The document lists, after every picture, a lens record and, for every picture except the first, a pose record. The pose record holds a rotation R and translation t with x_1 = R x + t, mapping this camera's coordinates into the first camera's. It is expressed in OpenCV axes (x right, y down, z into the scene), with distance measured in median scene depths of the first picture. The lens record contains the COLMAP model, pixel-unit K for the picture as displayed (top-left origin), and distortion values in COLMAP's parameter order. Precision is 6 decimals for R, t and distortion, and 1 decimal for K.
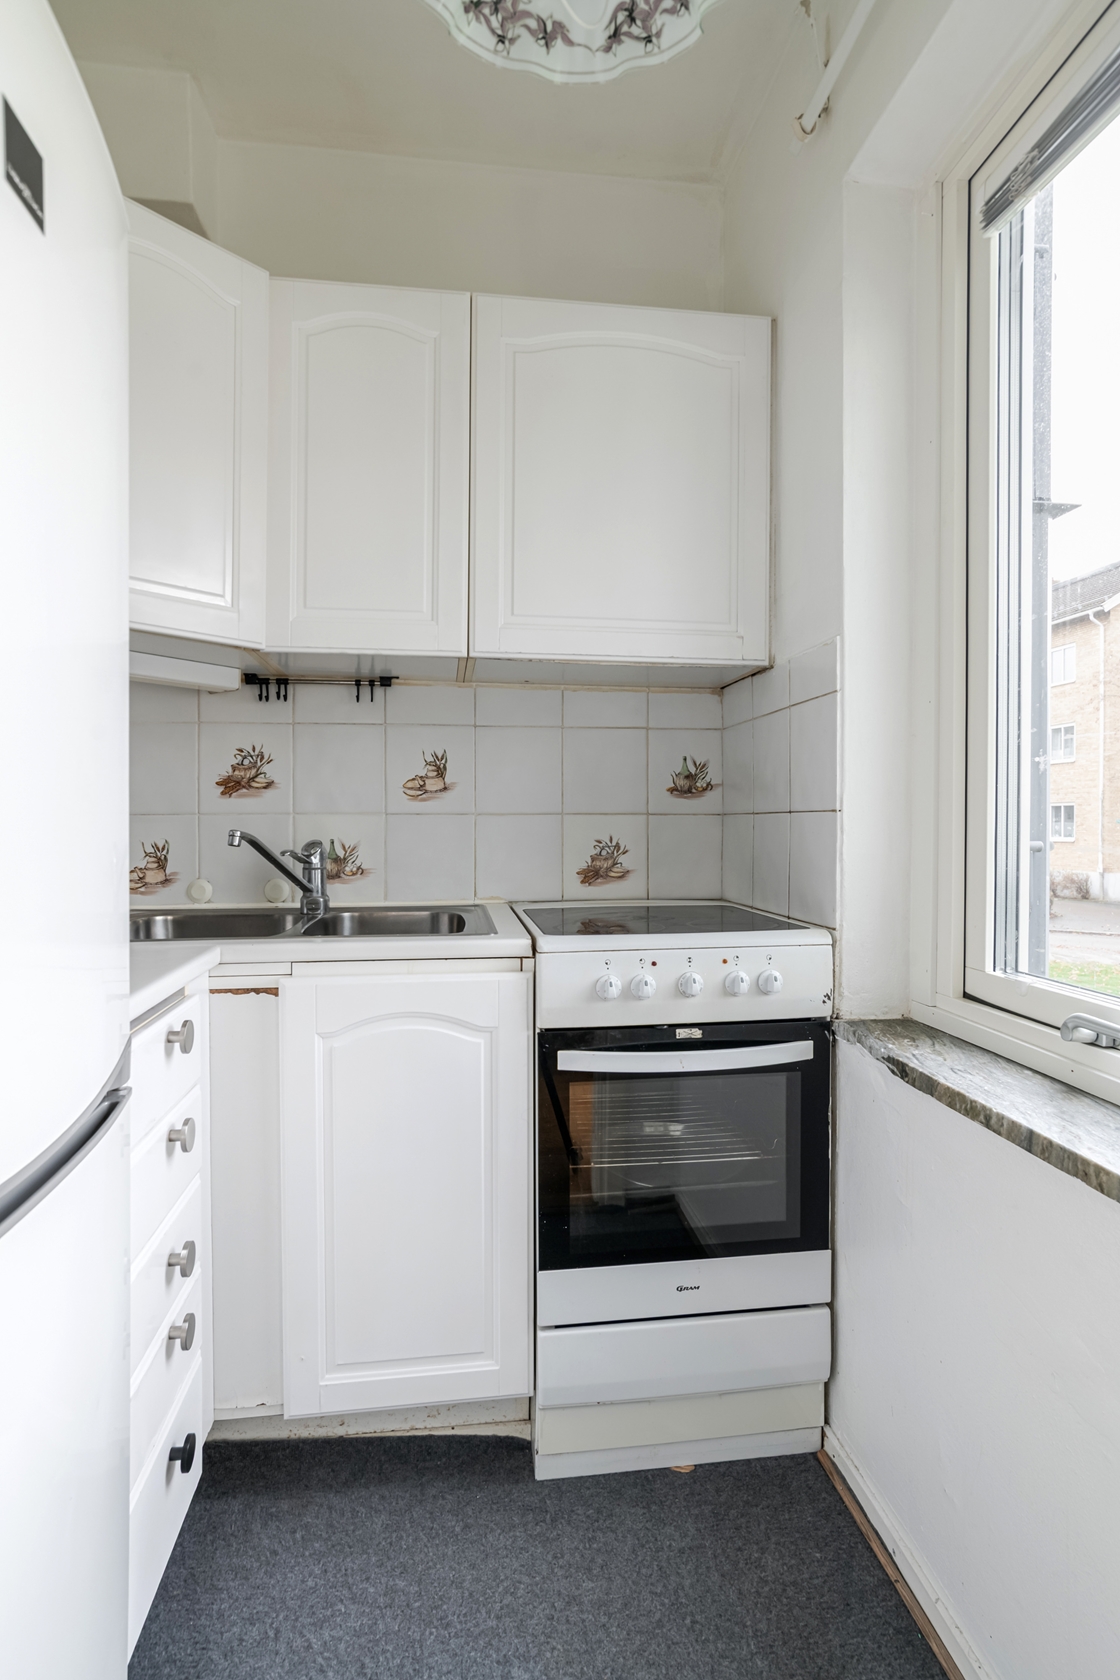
lens RADIAL K [[1032.4, 0, 560.0], [0, 1032.4, 840.0], [0, 0, 1]] dist [-0.035595, 0.065853]
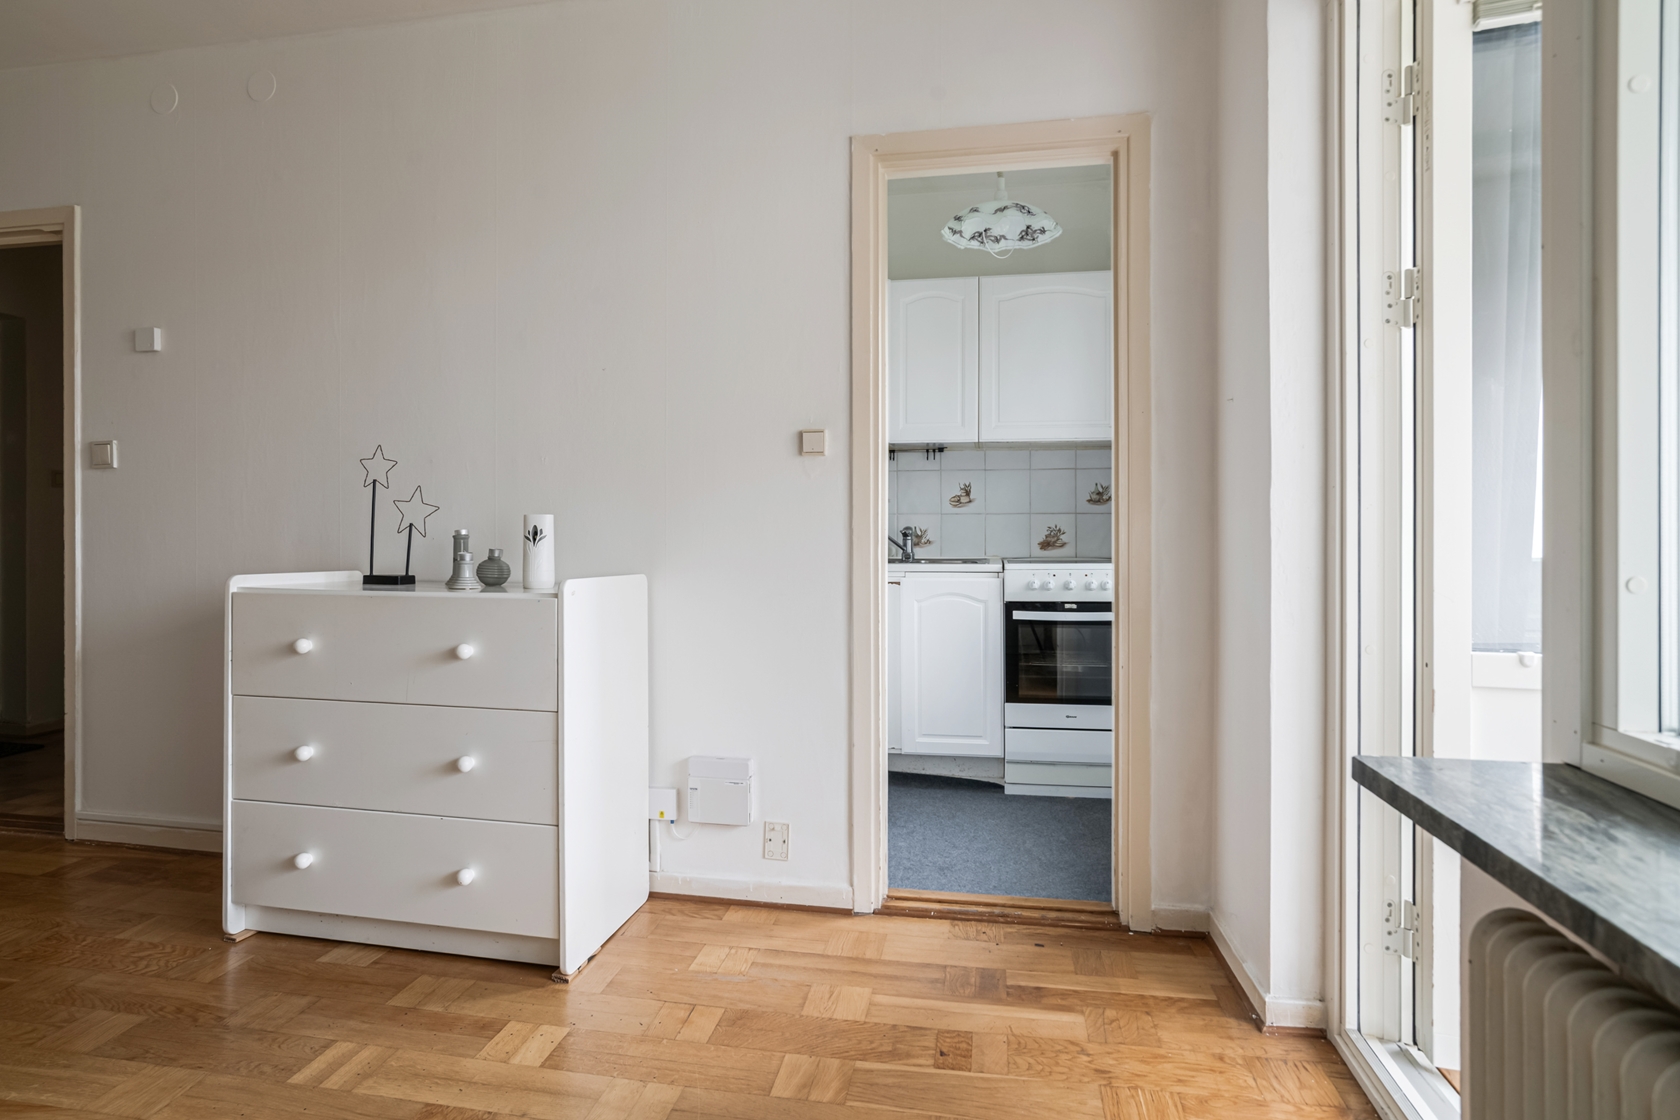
lens RADIAL K [[1032.4, 0, 863.2], [0, 1032.4, 528.6], [0, 0, 1]] dist [-0.035595, 0.065853]
pose [[0.972120, -0.004441, -0.234443, 0.197331], [0.000146, 0.999832, -0.018330, 0.050234], [0.234485, 0.017785, 0.971957, -1.258413]]
